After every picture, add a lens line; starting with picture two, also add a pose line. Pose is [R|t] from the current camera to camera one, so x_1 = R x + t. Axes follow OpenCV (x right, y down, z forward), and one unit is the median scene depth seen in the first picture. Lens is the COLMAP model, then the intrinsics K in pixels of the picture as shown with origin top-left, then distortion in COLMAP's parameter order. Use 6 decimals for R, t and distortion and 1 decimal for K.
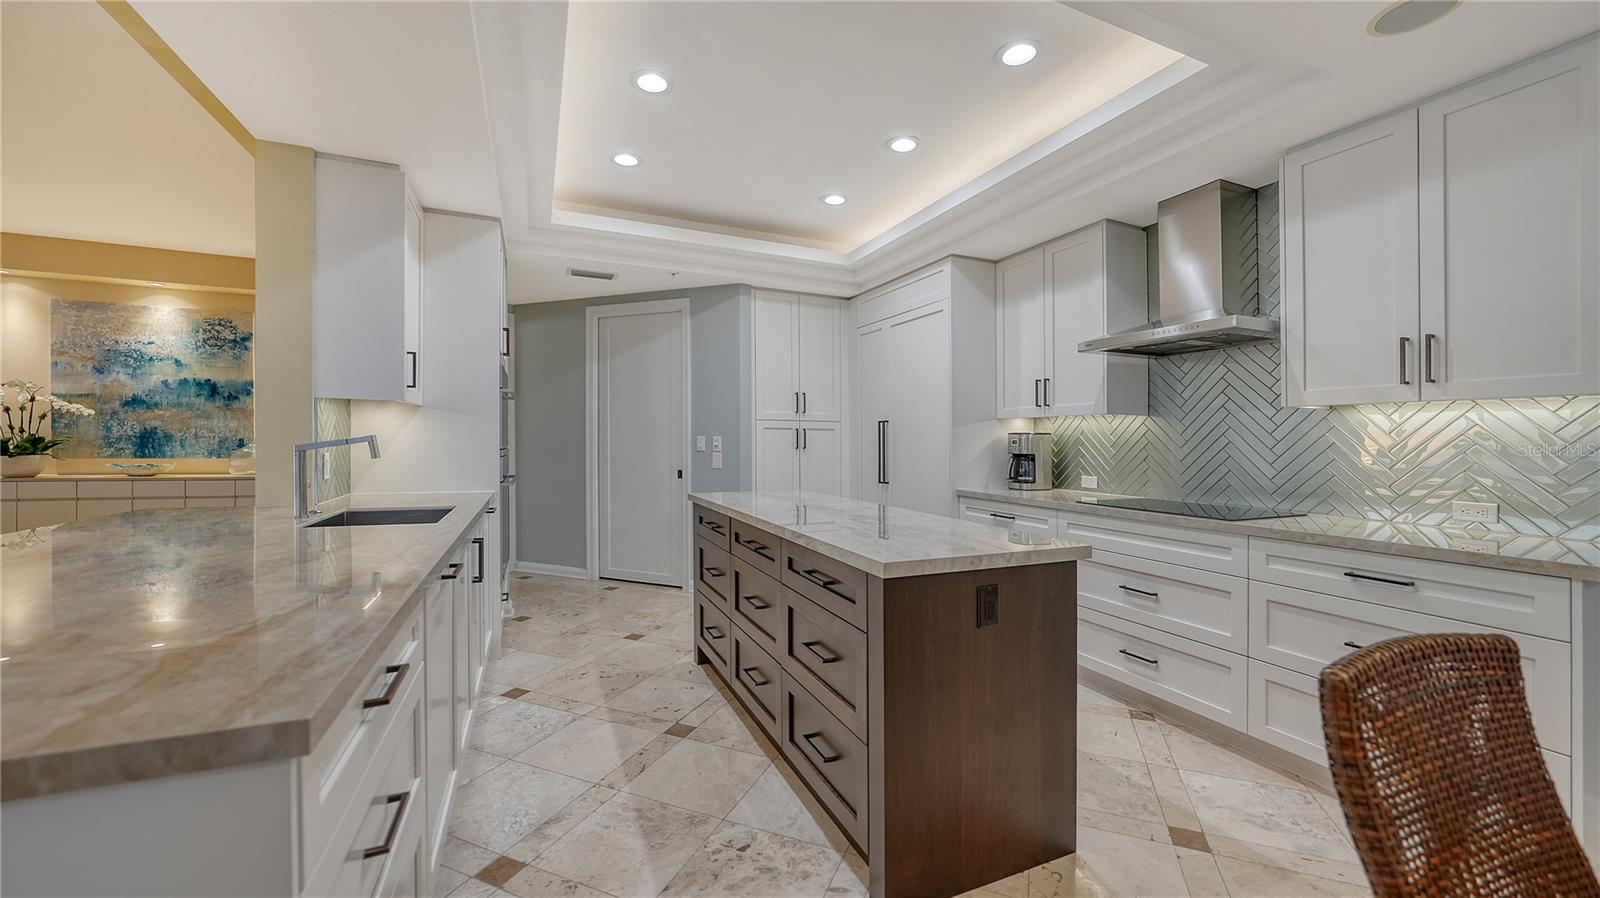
lens RADIAL K [[607.3, 0, 805.4], [0, 607.3, 437.7], [0, 0, 1]] dist [-0.000678, -0.000058]
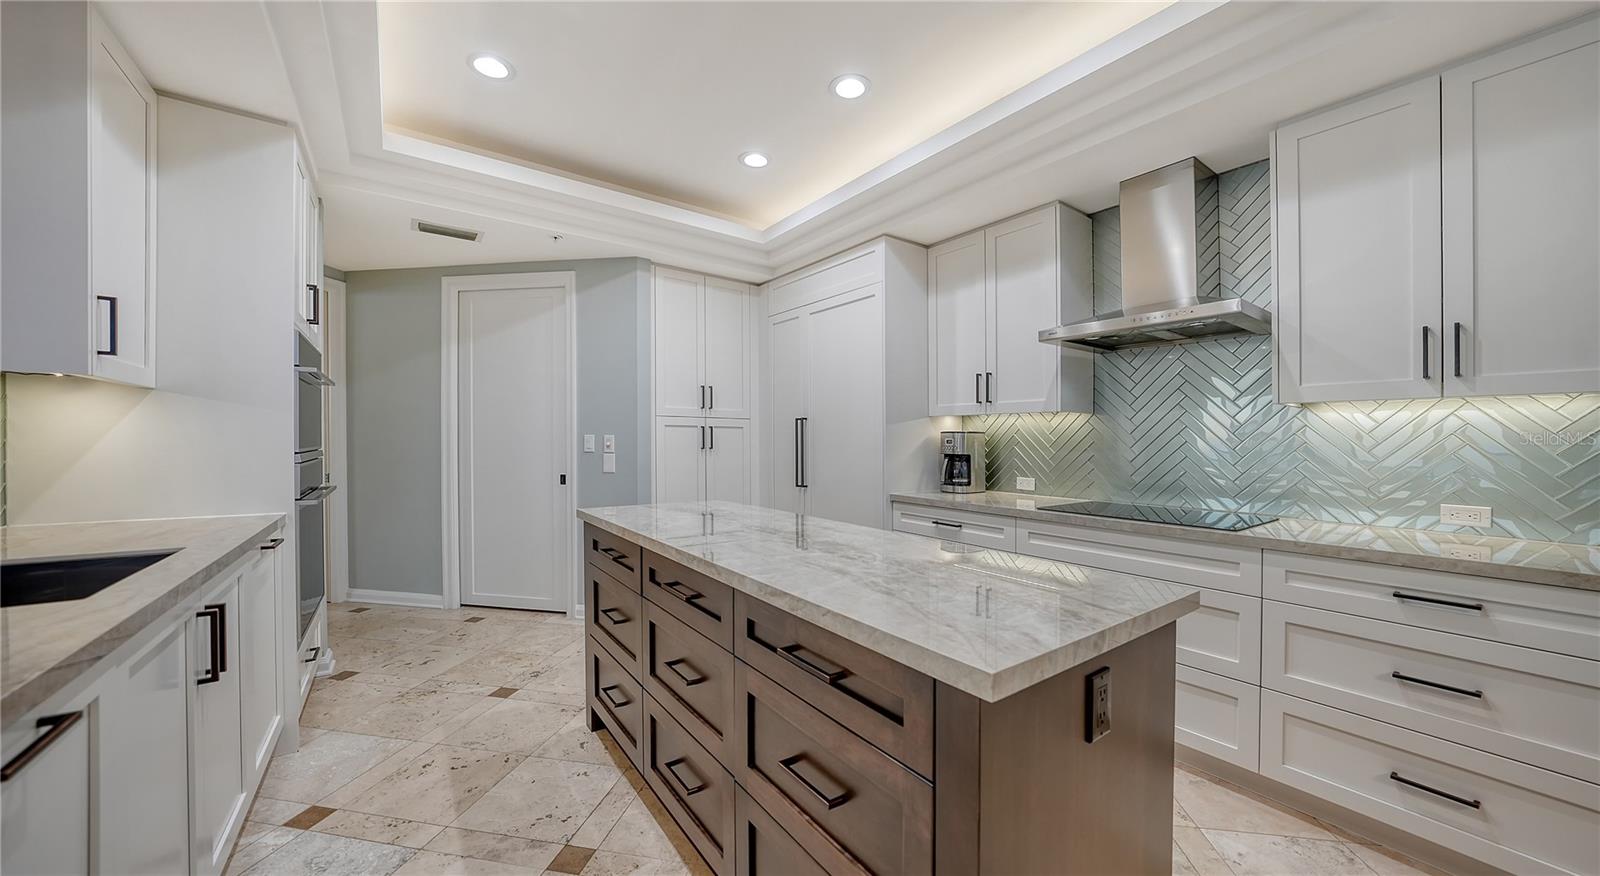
lens RADIAL K [[557.8, 0, 800.0], [0, 557.8, 438.0], [0, 0, 1]] dist [-0.015340, 0.000286]
pose [[0.978757, -0.000199, 0.205025, -0.061658], [-0.000493, 0.999994, 0.003325, -0.000945], [-0.205024, -0.003355, 0.978751, 0.254724]]
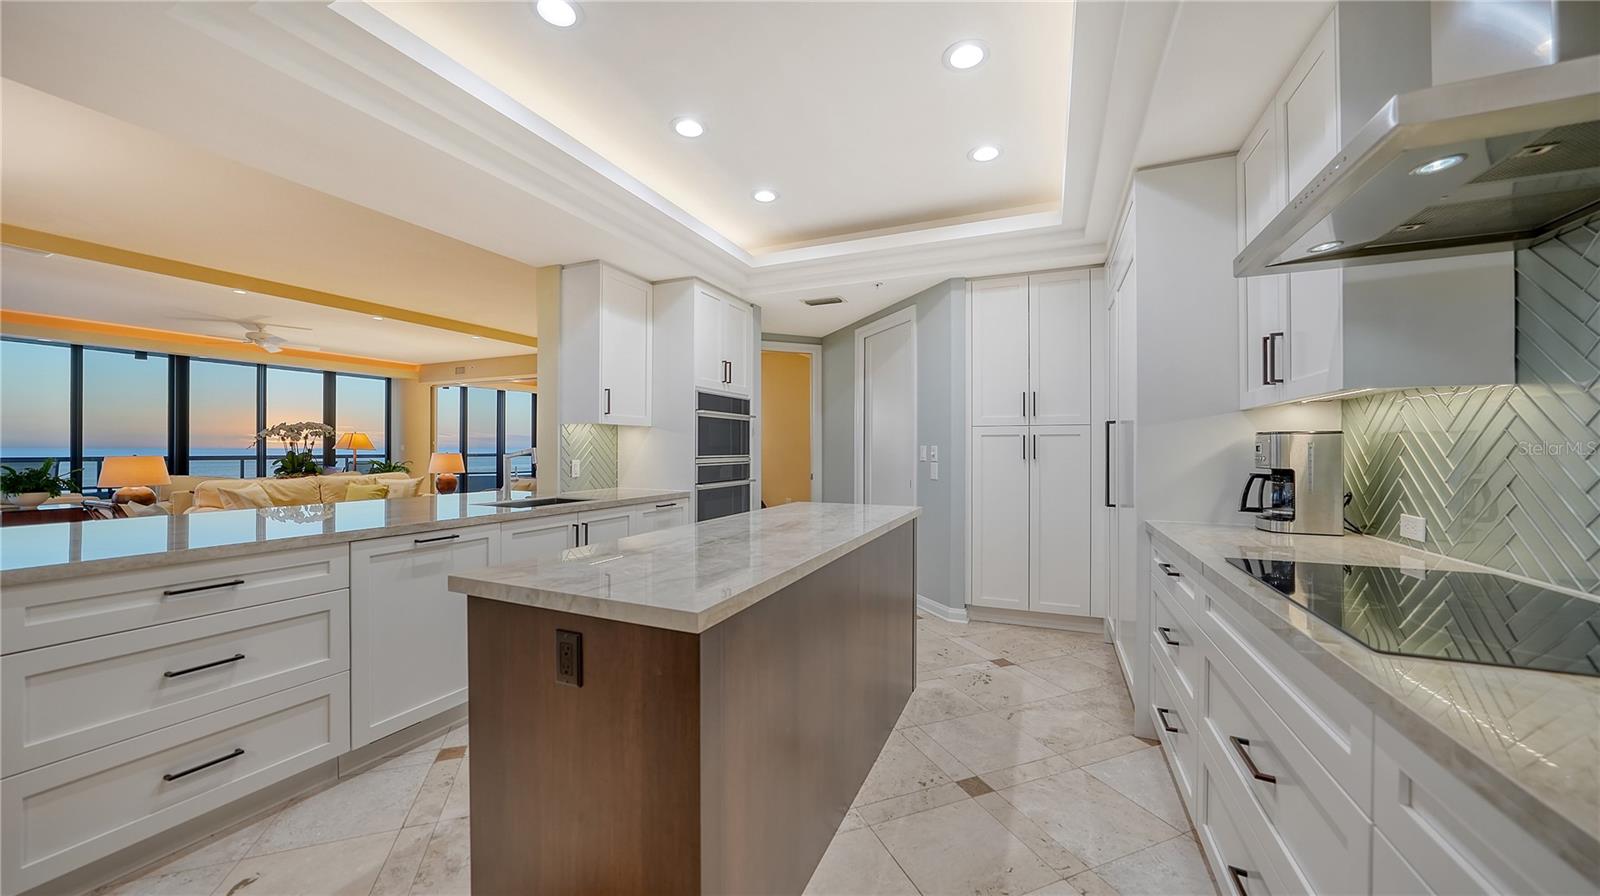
lens RADIAL K [[571.1, 0, 827.7], [0, 571.1, 450.1], [0, 0, 1]] dist [-0.000434, 0.000017]
pose [[0.687965, -0.007971, -0.725700, 0.542556], [0.008744, 0.999958, -0.002693, 0.008103], [0.725691, -0.004493, 0.688006, 0.376999]]
